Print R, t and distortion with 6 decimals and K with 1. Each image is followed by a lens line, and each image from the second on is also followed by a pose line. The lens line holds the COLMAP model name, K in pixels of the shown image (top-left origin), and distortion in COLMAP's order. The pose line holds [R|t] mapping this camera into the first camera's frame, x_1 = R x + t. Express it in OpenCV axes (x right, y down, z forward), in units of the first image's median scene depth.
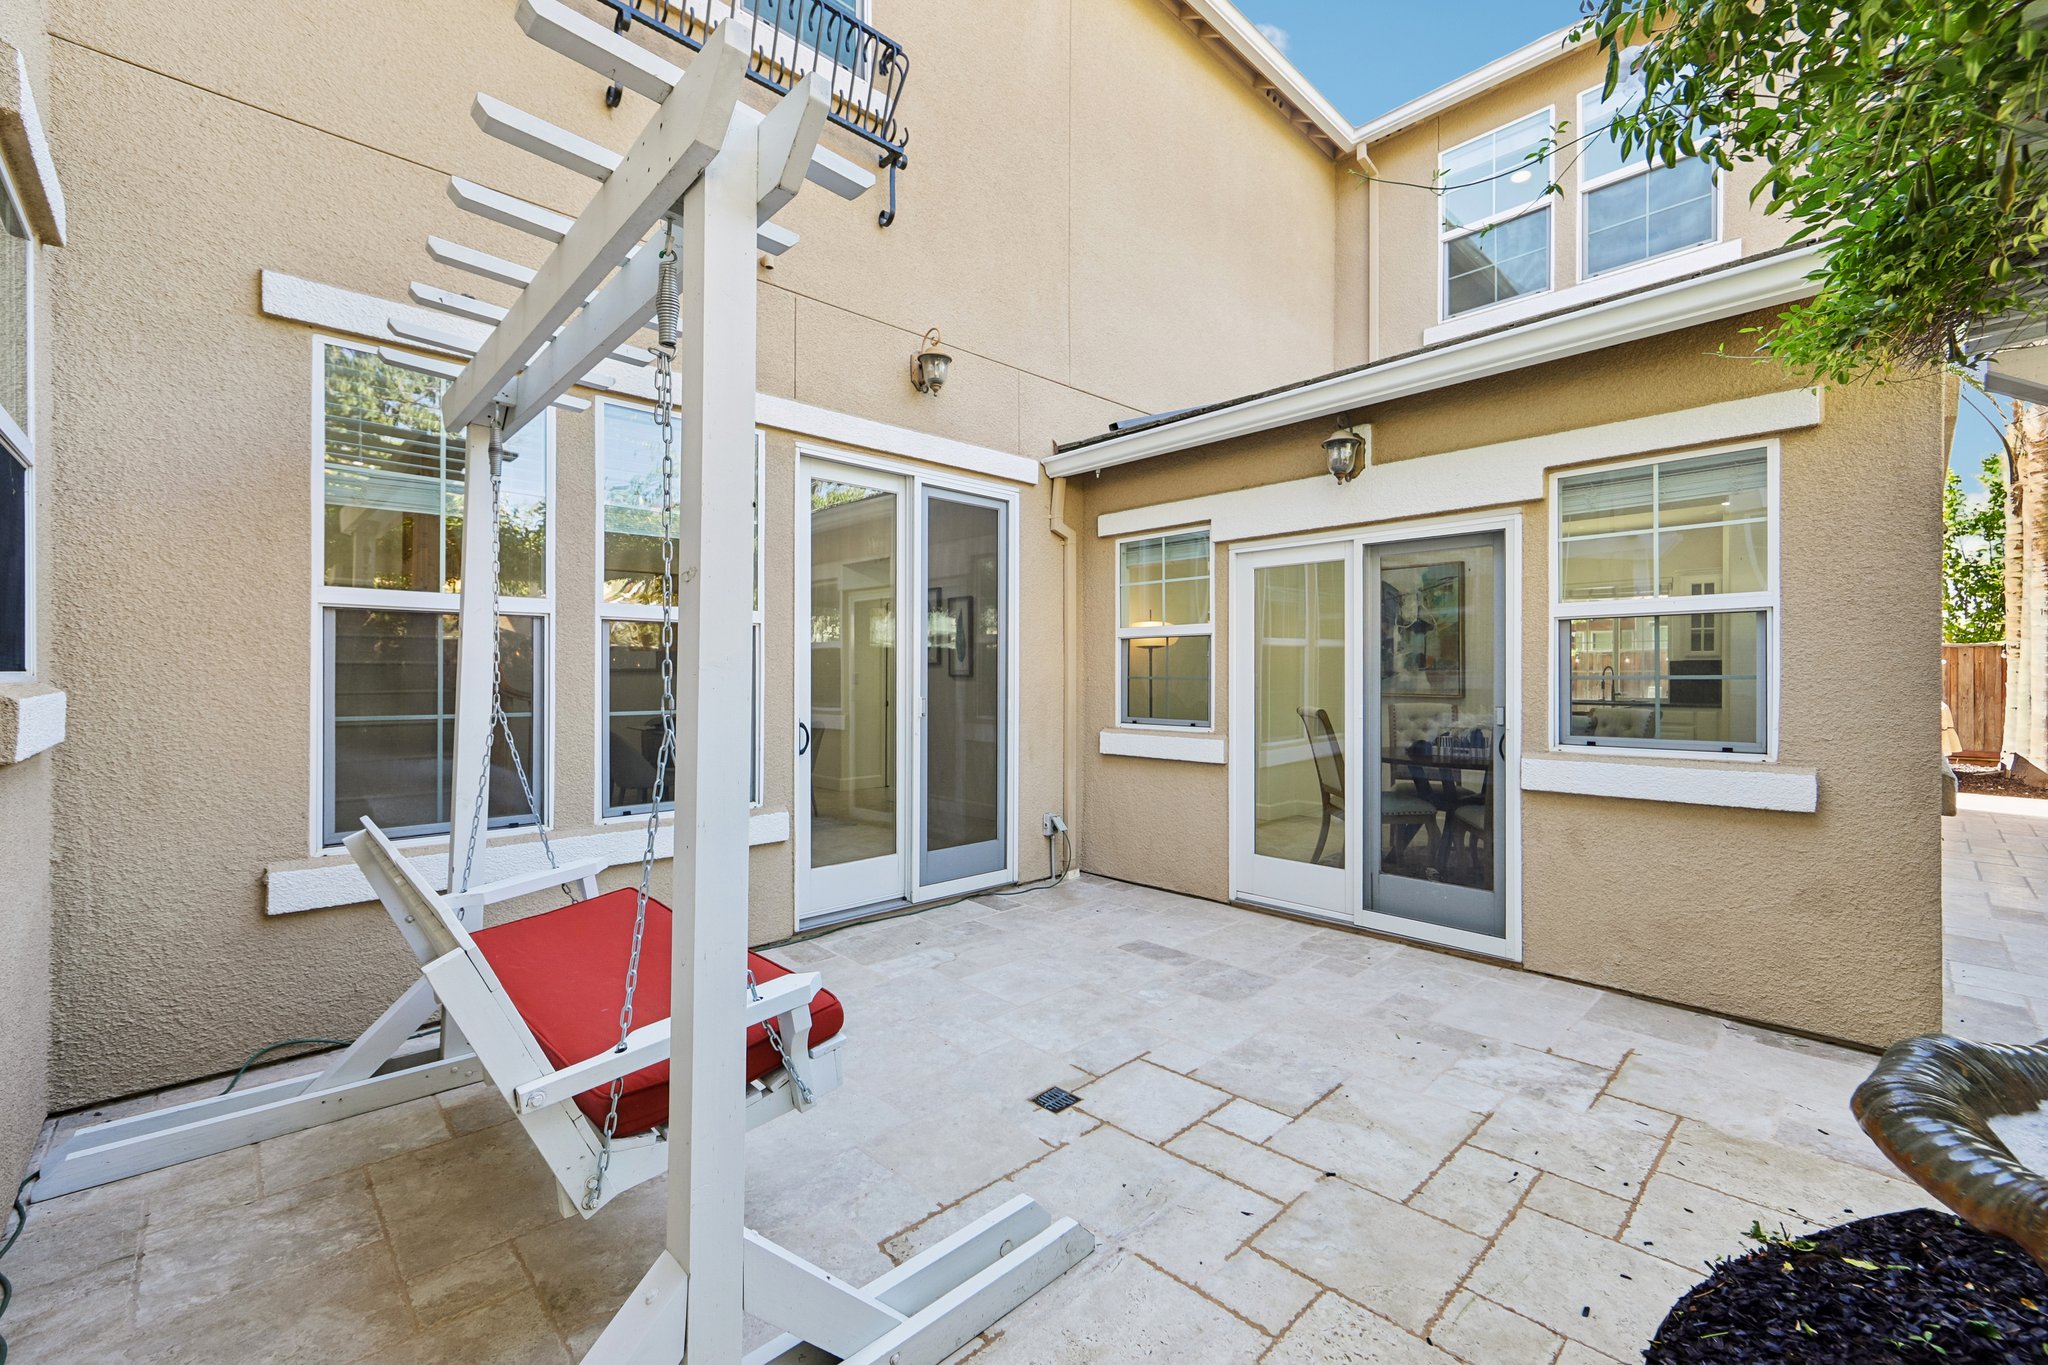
lens RADIAL K [[837.6, 0, 1071.5], [0, 837.6, 674.4], [0, 0, 1]] dist [-0.000652, 0.000109]
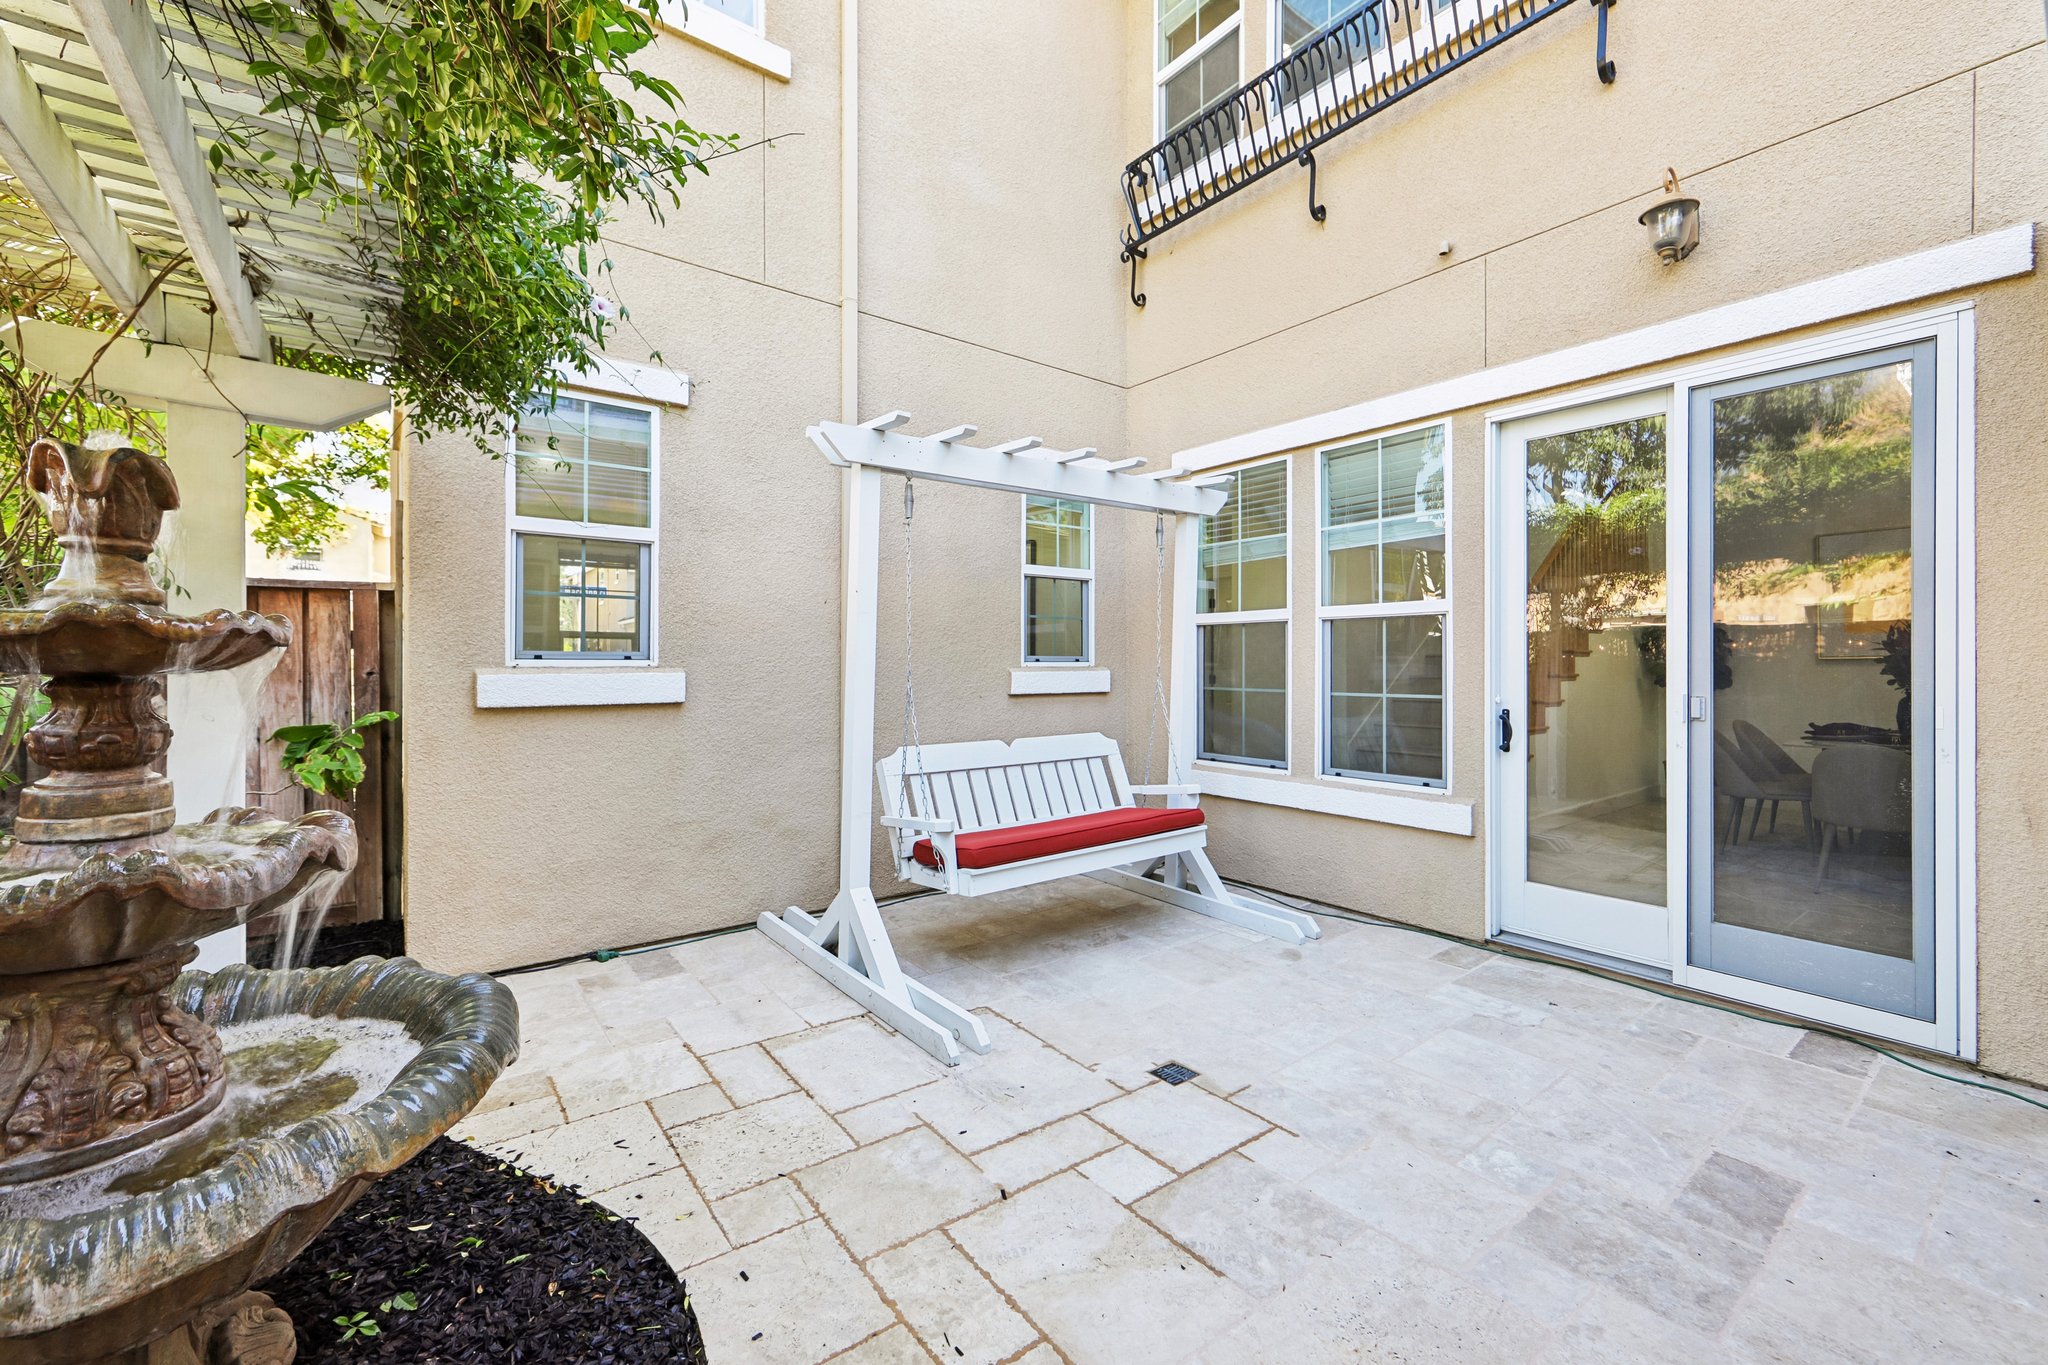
lens RADIAL K [[833.6, 0, 1028.3], [0, 833.6, 668.7], [0, 0, 1]] dist [0.000082, 0.000305]
pose [[-0.134136, 0.005321, -0.990949, 0.773076], [0.001744, 0.999985, 0.005133, 0.000970], [0.990961, -0.001040, -0.134143, 0.724203]]
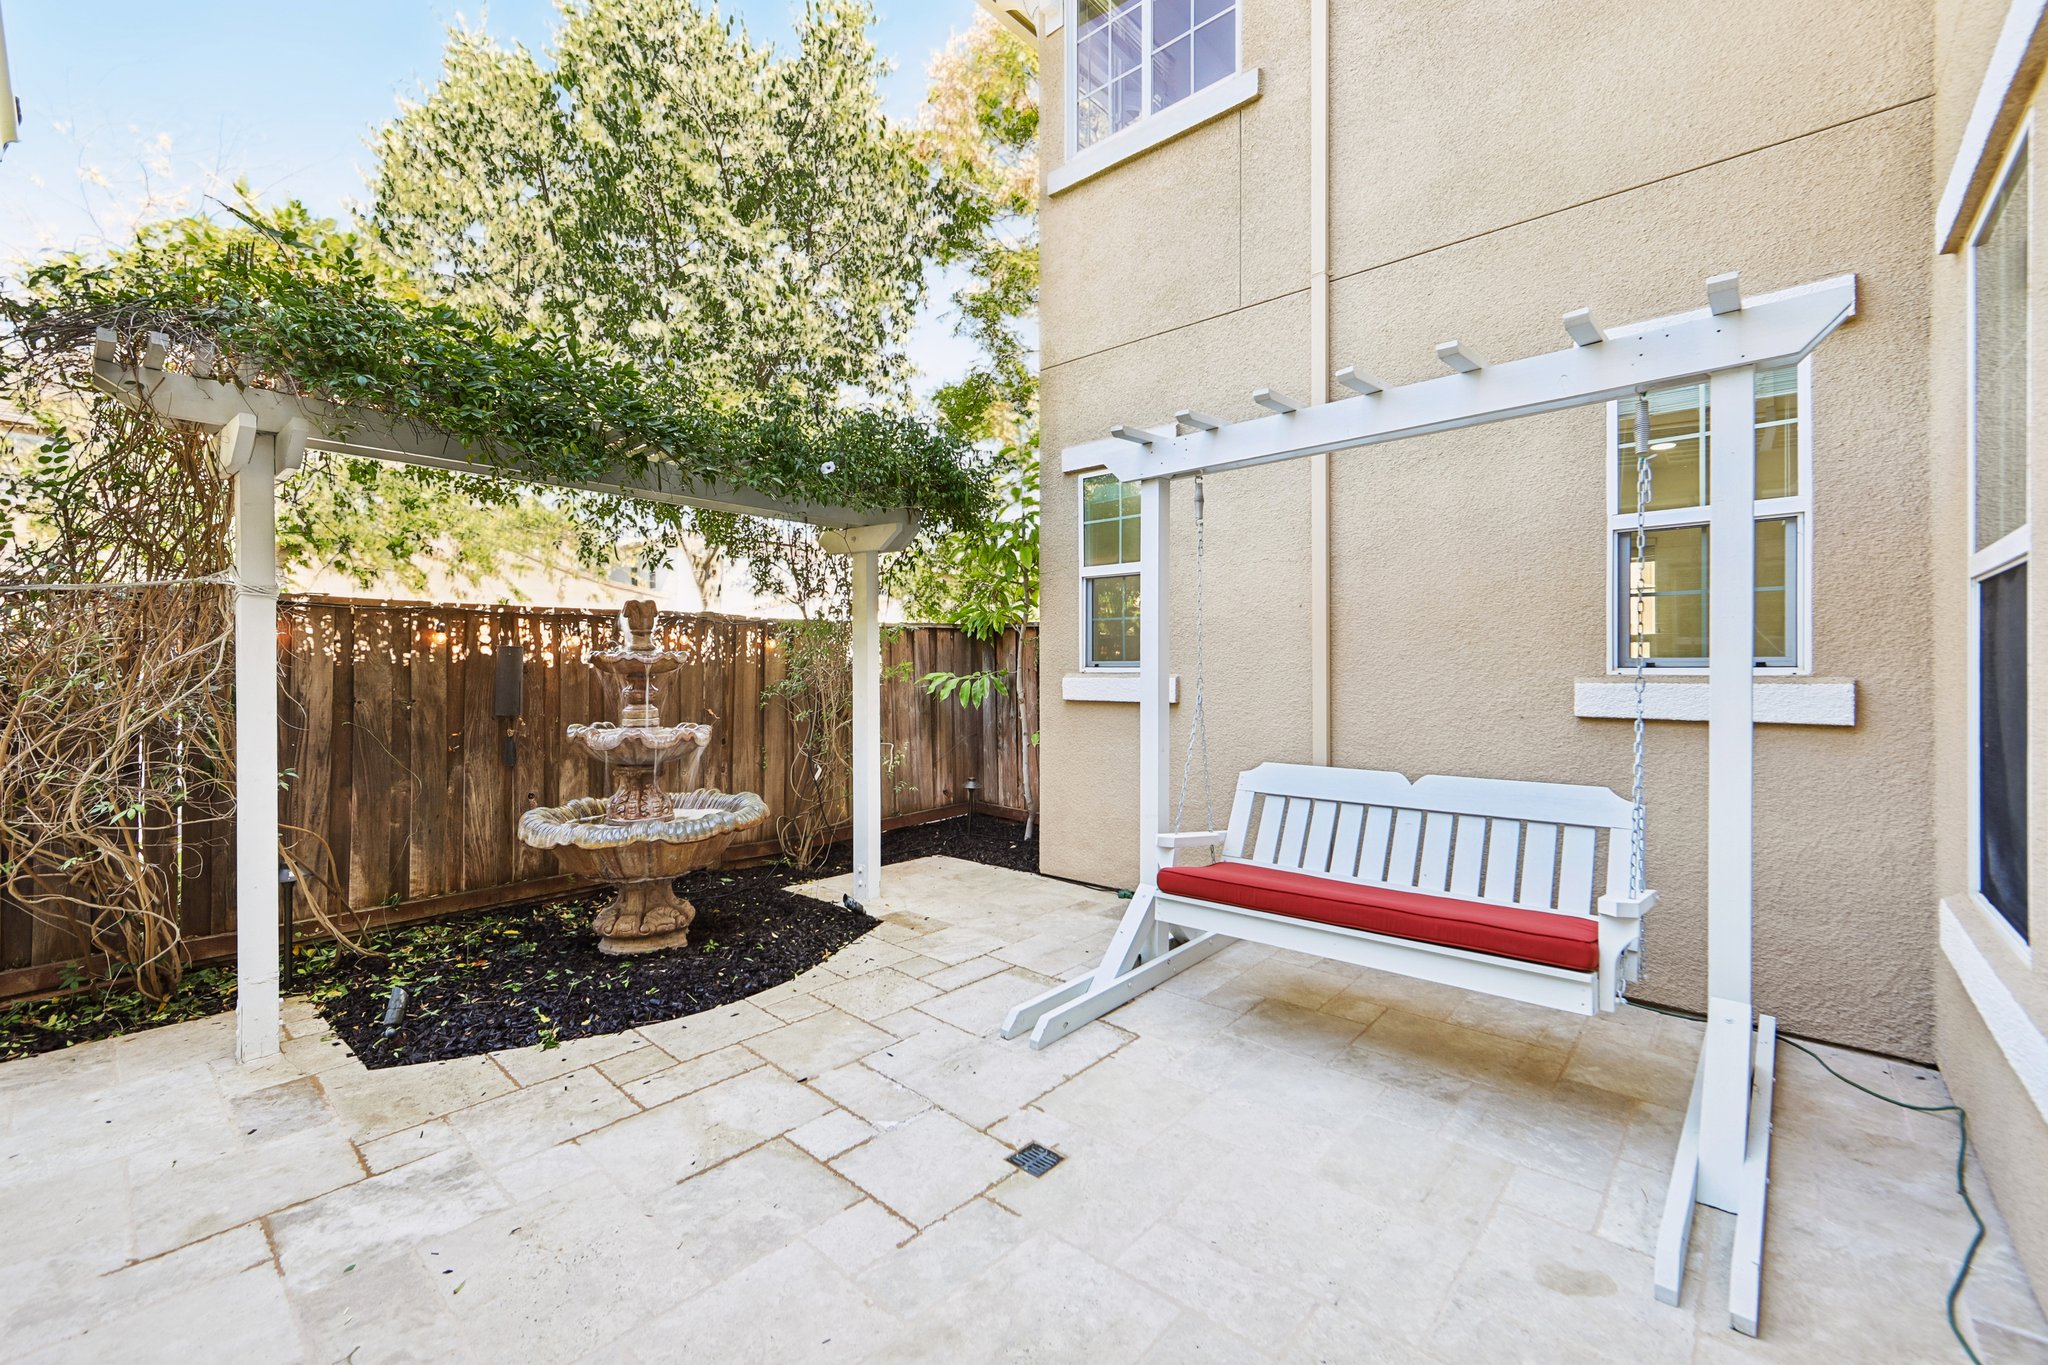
lens RADIAL K [[837.6, 0, 1071.5], [0, 837.6, 674.4], [0, 0, 1]] dist [-0.000652, 0.000109]
pose [[-0.997156, -0.000601, -0.075368, 0.007416], [-0.000745, 0.999998, 0.001877, 0.003125], [0.075367, 0.001928, -0.997154, 1.407499]]
